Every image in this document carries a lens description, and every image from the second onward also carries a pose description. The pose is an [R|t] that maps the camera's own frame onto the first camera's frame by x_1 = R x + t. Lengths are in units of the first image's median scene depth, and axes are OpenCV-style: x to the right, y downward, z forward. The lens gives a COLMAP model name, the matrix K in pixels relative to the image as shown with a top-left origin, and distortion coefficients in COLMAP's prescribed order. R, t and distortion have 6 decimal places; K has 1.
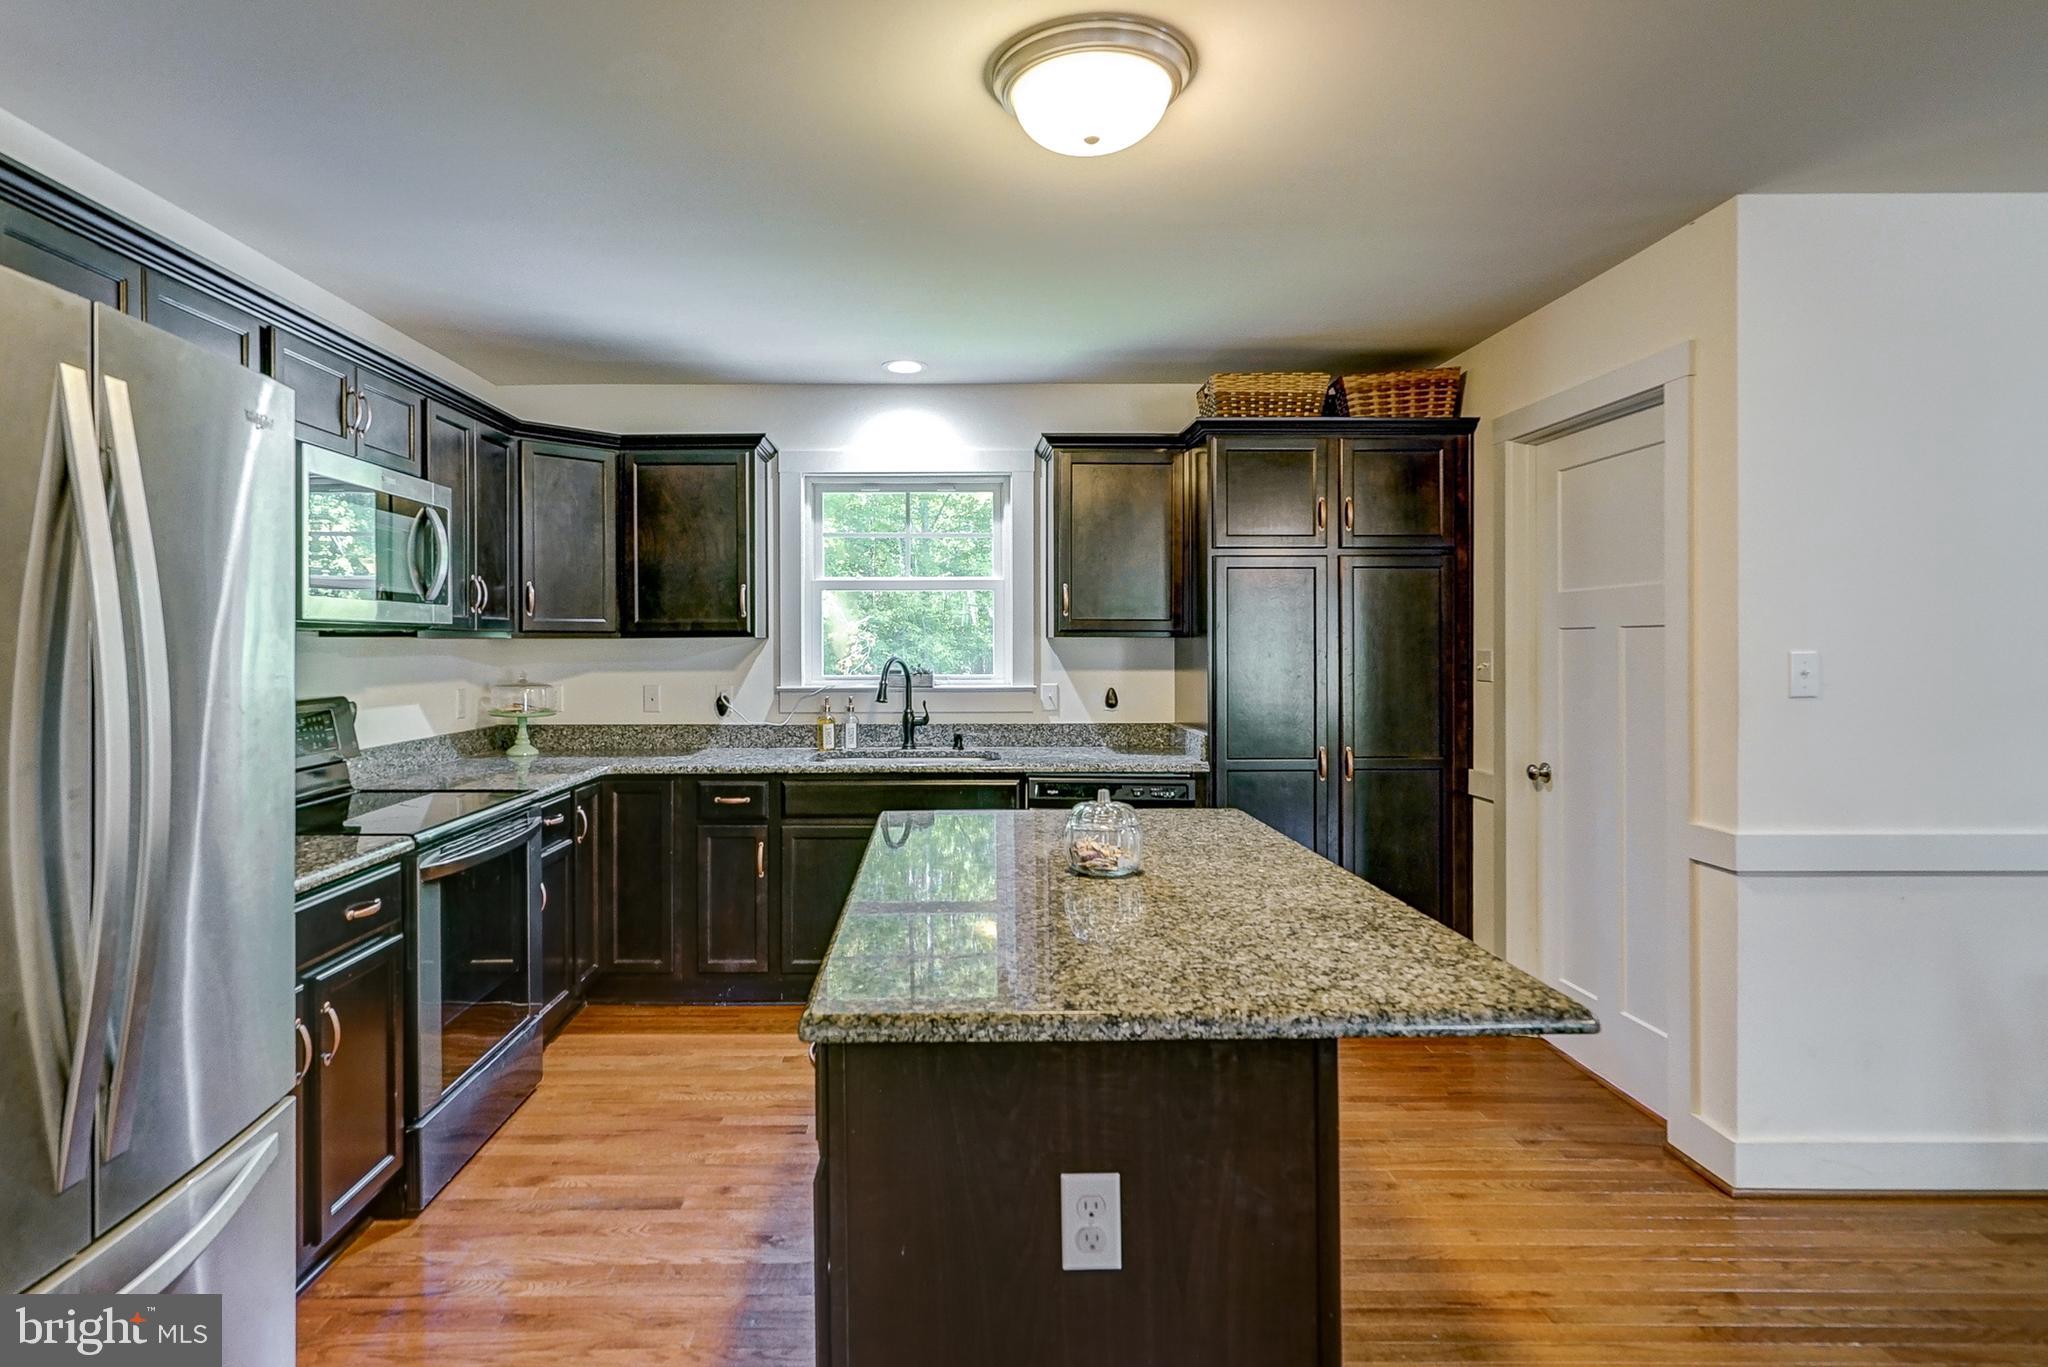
lens RADIAL K [[1025.4, 0, 1025.1], [0, 1025.4, 642.2], [0, 0, 1]] dist [-0.002117, 0.000002]
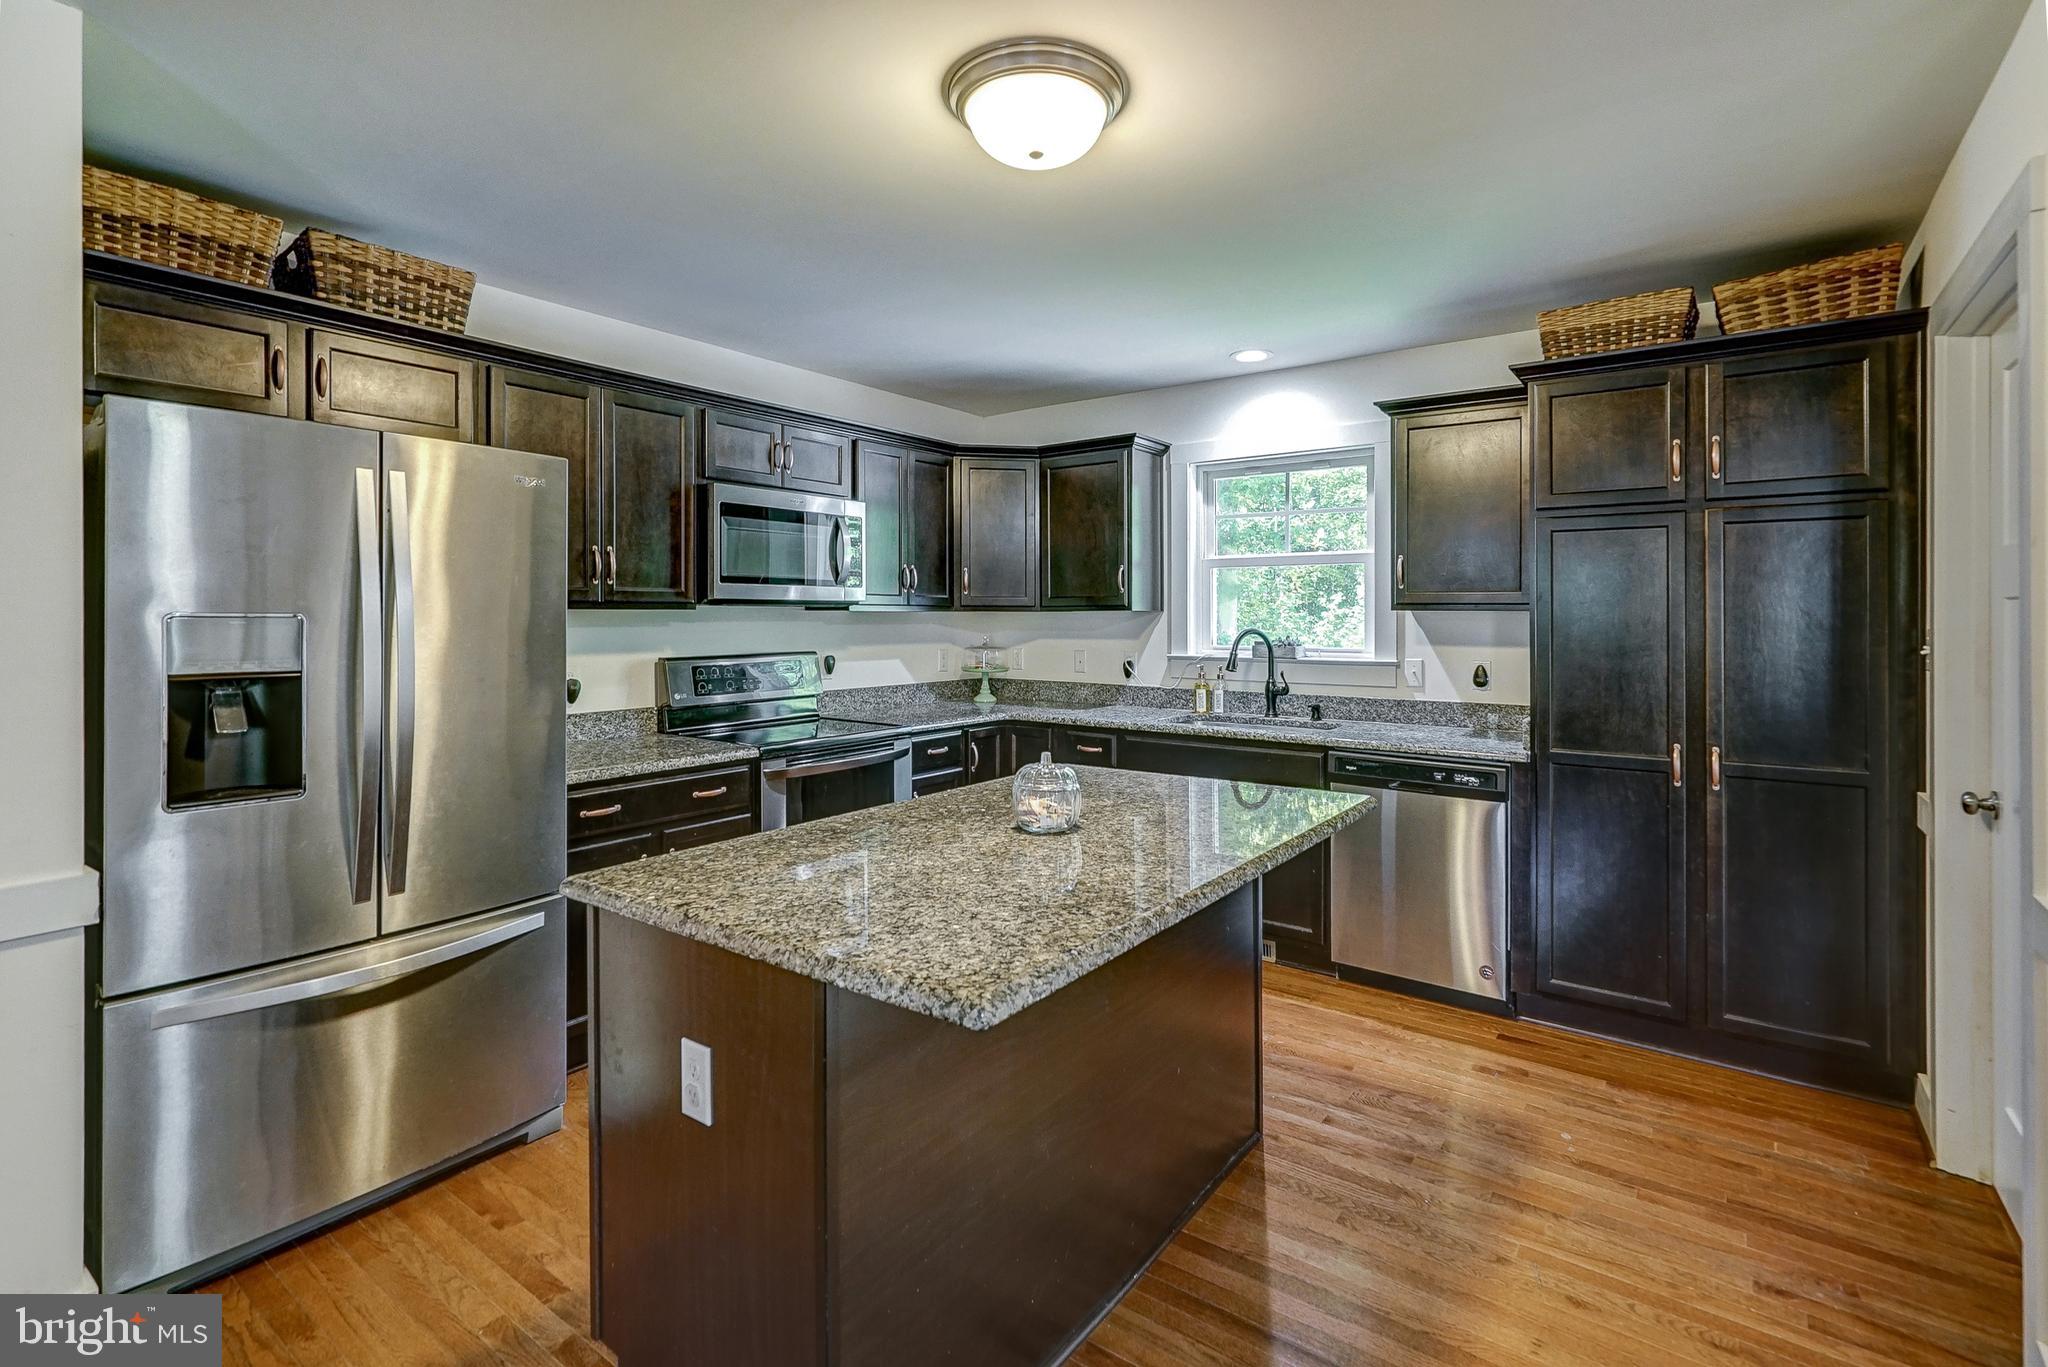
lens RADIAL K [[945.6, 0, 1042.8], [0, 945.6, 611.7], [0, 0, 1]] dist [-0.003942, 0.001106]
pose [[0.812175, 0.000604, -0.583414, 0.269296], [-0.002393, 0.999995, -0.002296, -0.000973], [0.583409, 0.003261, 0.812172, 0.077717]]
